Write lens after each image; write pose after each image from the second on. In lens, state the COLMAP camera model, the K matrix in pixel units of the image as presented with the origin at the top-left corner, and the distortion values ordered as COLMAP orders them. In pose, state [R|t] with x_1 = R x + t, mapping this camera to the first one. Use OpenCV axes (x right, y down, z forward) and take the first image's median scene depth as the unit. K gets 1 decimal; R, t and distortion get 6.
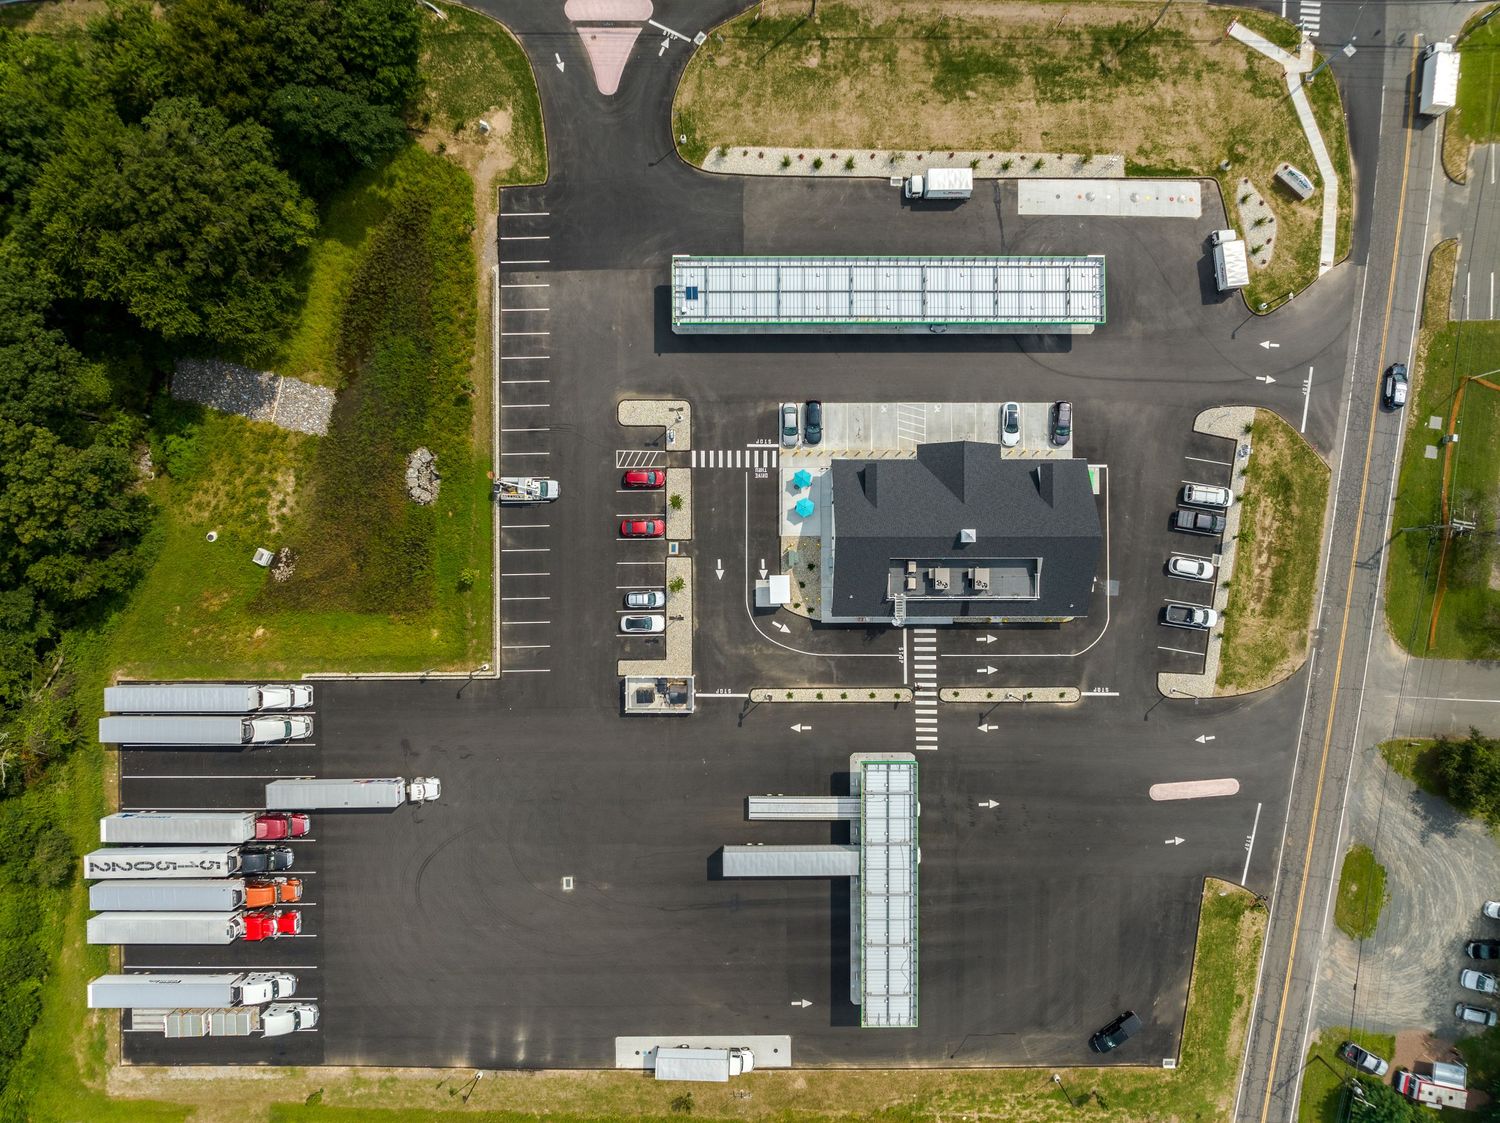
lens RADIAL K [[1075.0, 0, 750.0], [0, 1075.0, 561.5], [0, 0, 1]] dist [-0.035556, -0.006540]
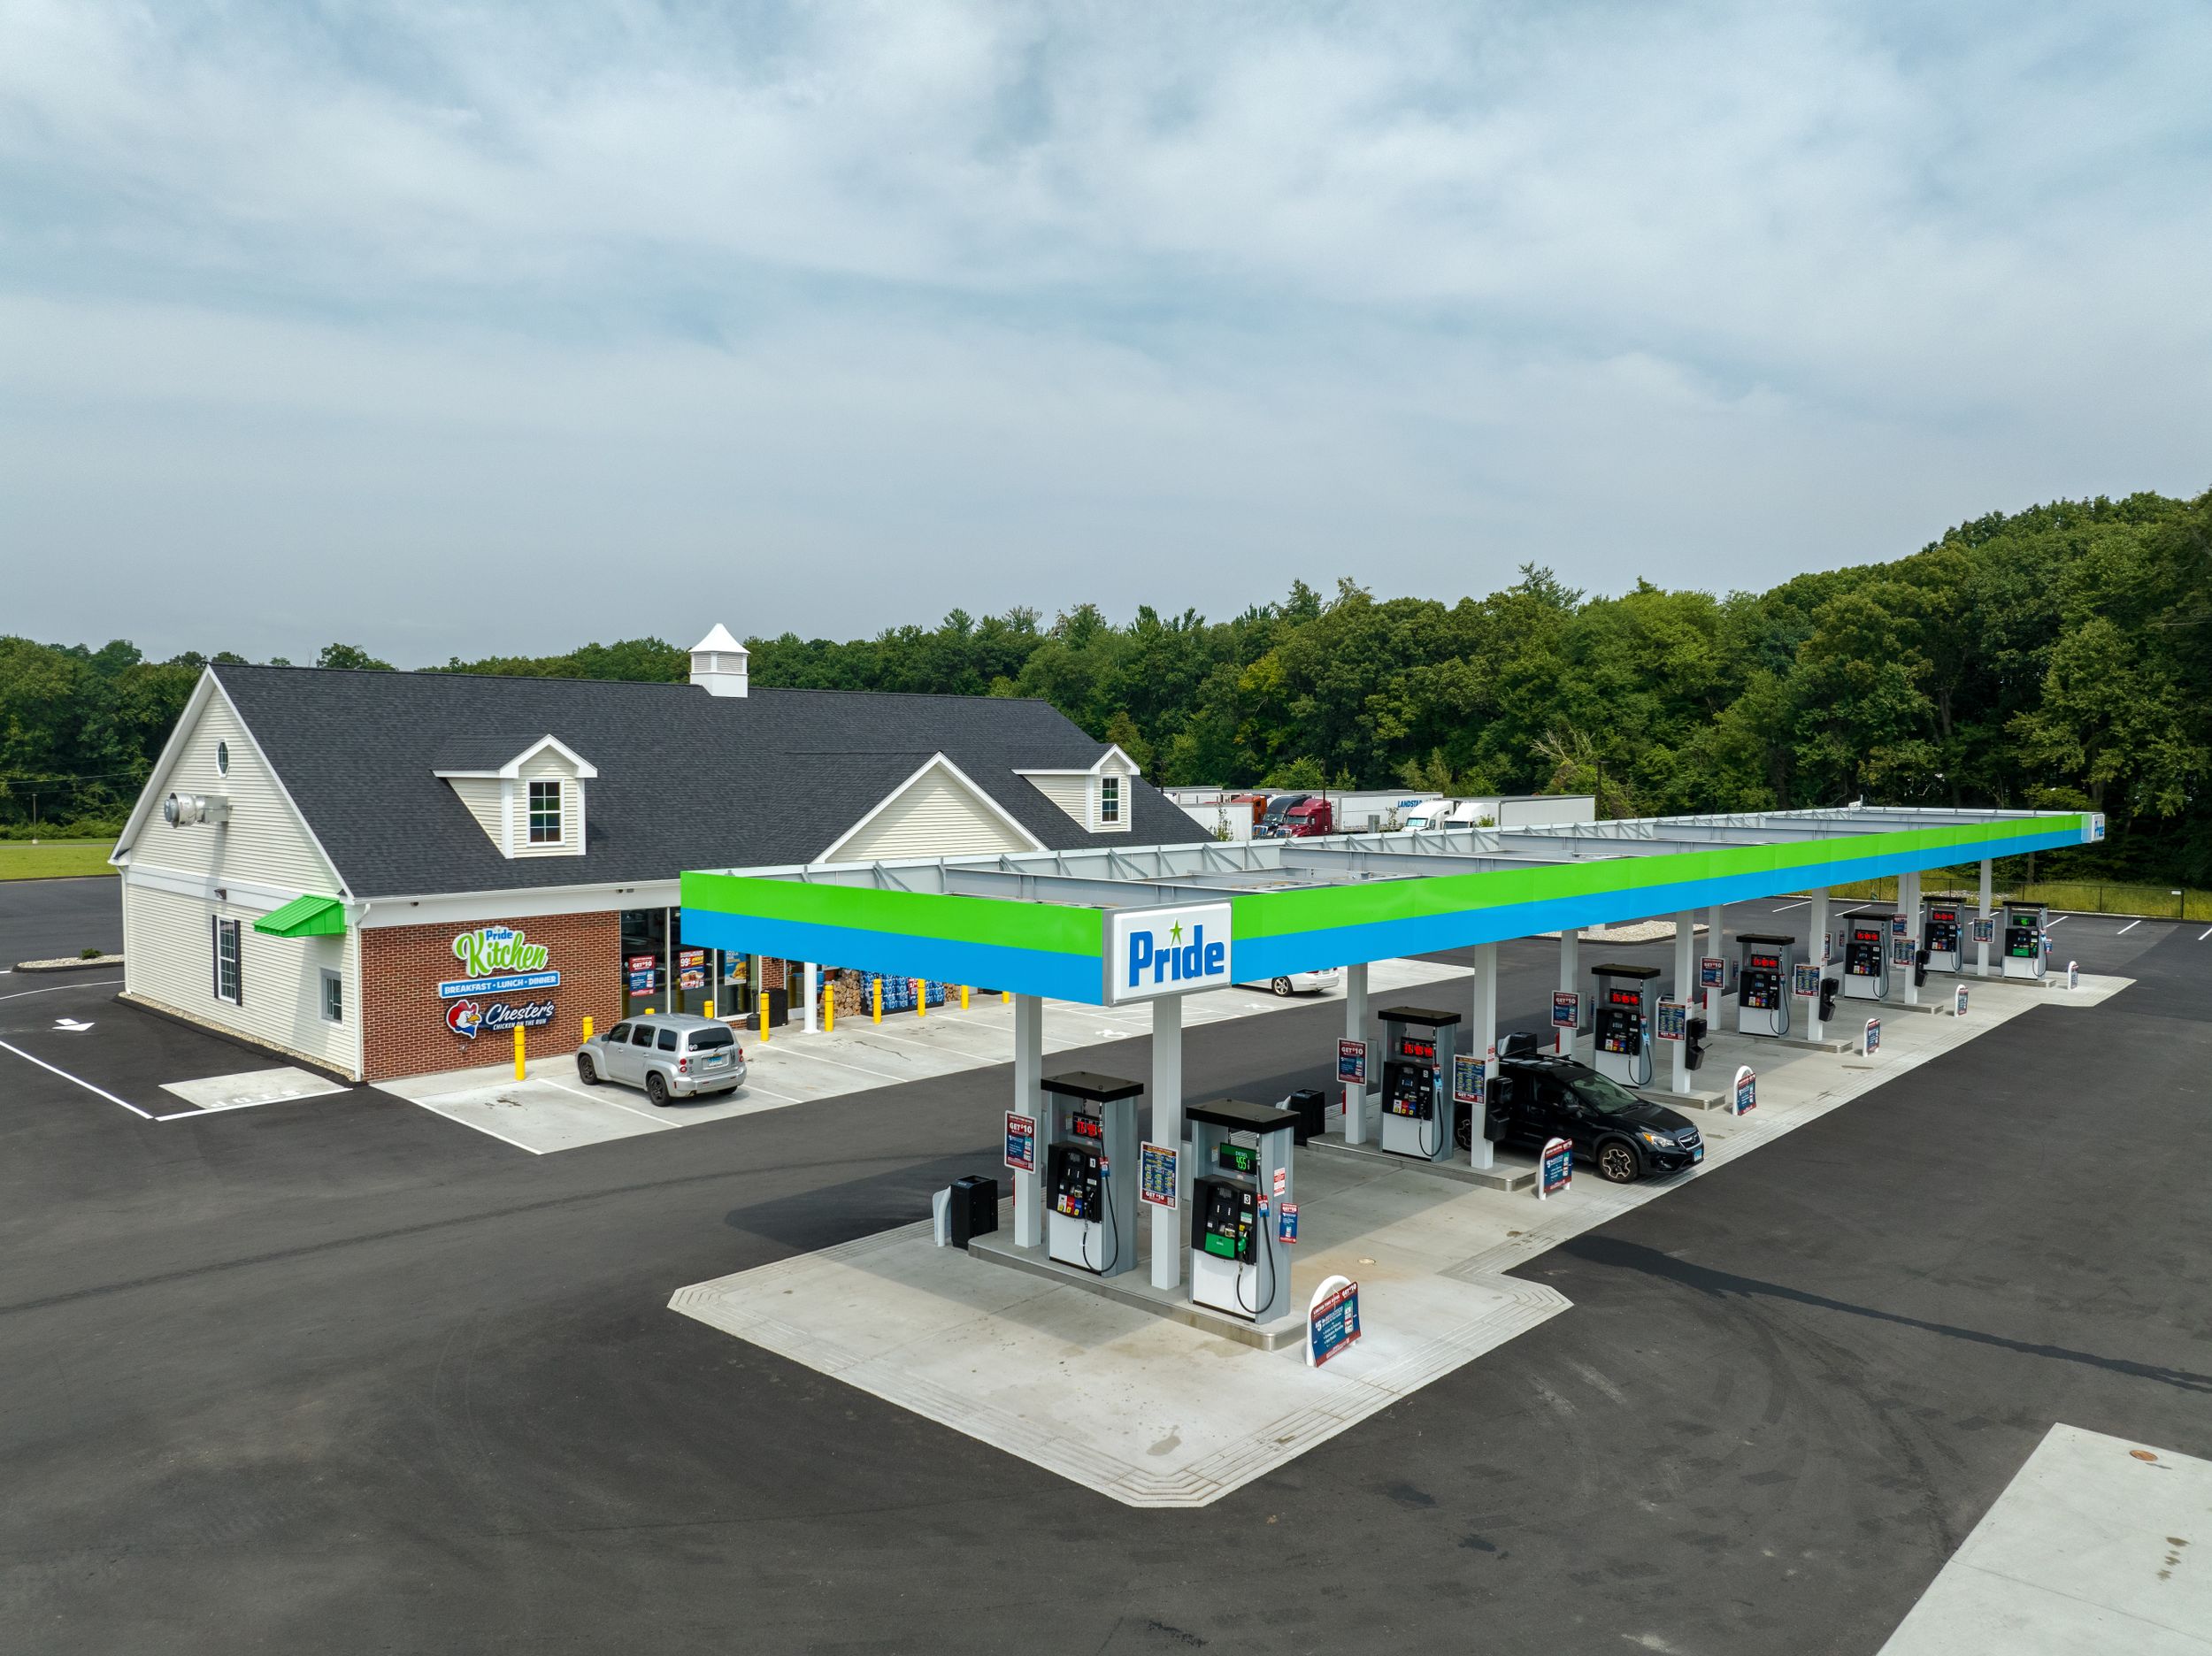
lens RADIAL K [[1578.2, 0, 1106.0], [0, 1578.2, 828.0], [0, 0, 1]] dist [-0.053674, 0.030488]
pose [[-0.681097, 0.032029, -0.731492, 0.400710], [-0.732184, -0.024884, 0.680652, -0.348955], [0.003598, 0.999177, 0.040400, 0.949322]]
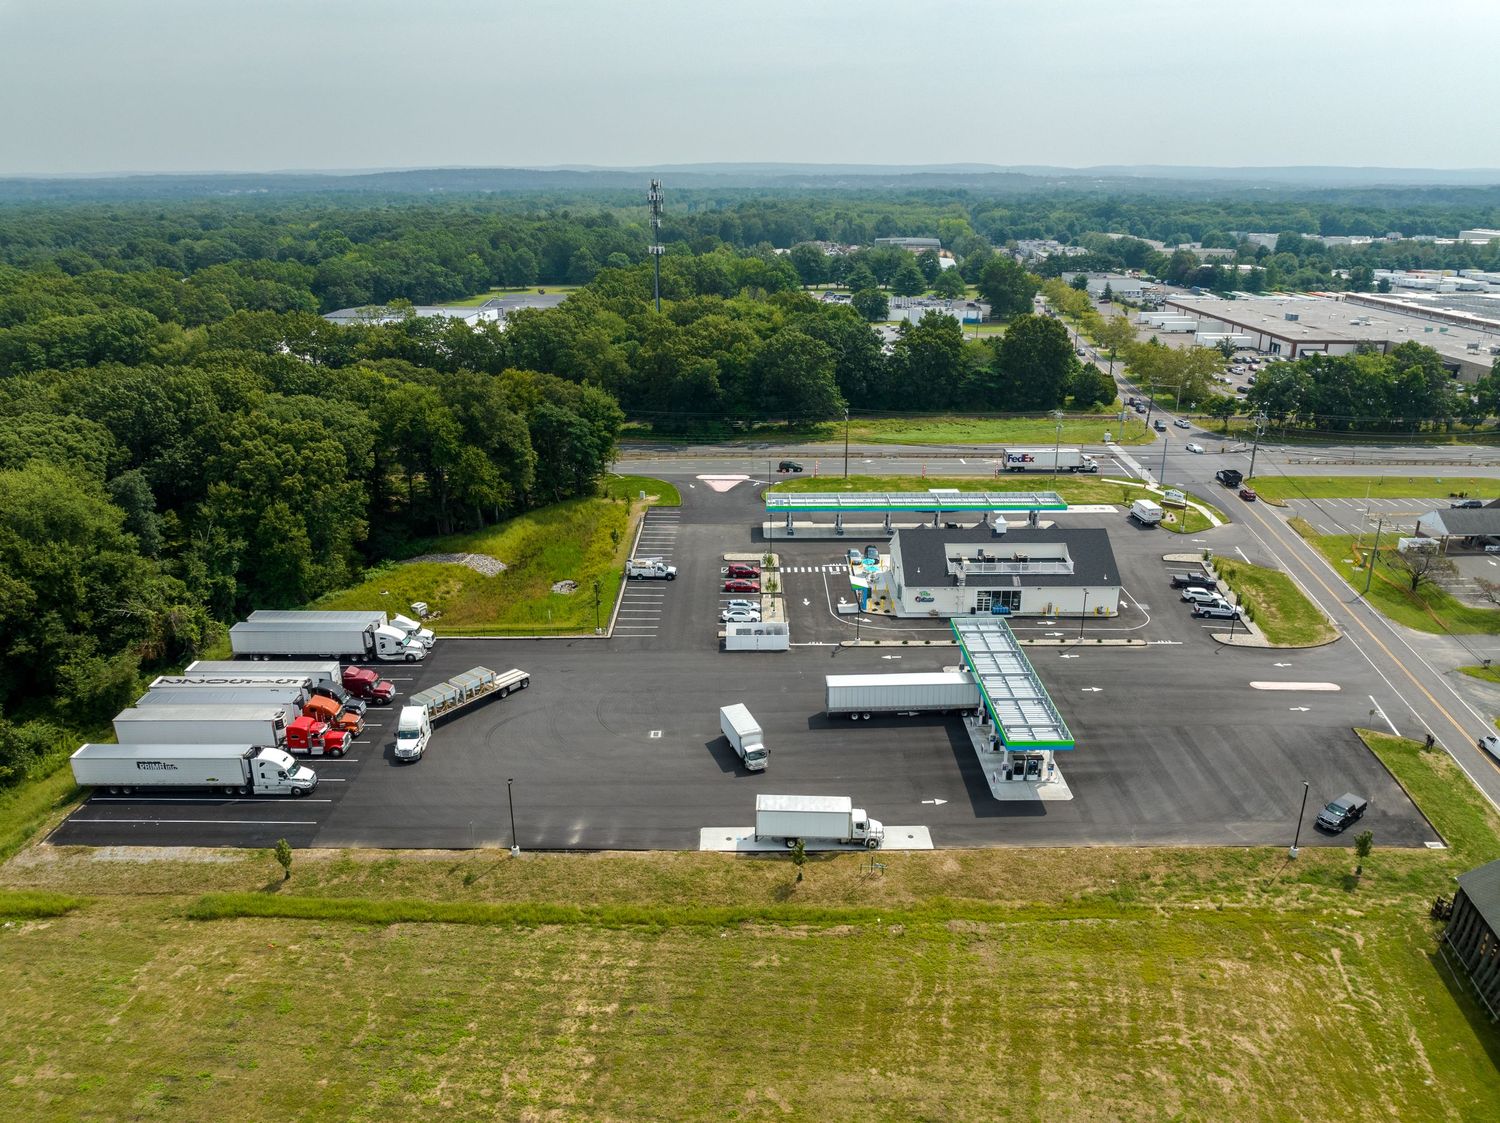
lens RADIAL K [[1075.0, 0, 750.0], [0, 1075.0, 561.5], [0, 0, 1]] dist [-0.035556, -0.006540]
pose [[0.999994, -0.003045, -0.001726, -0.088193], [-0.000570, 0.344654, -0.938730, 1.103733], [0.003453, 0.938725, 0.344650, 0.549830]]
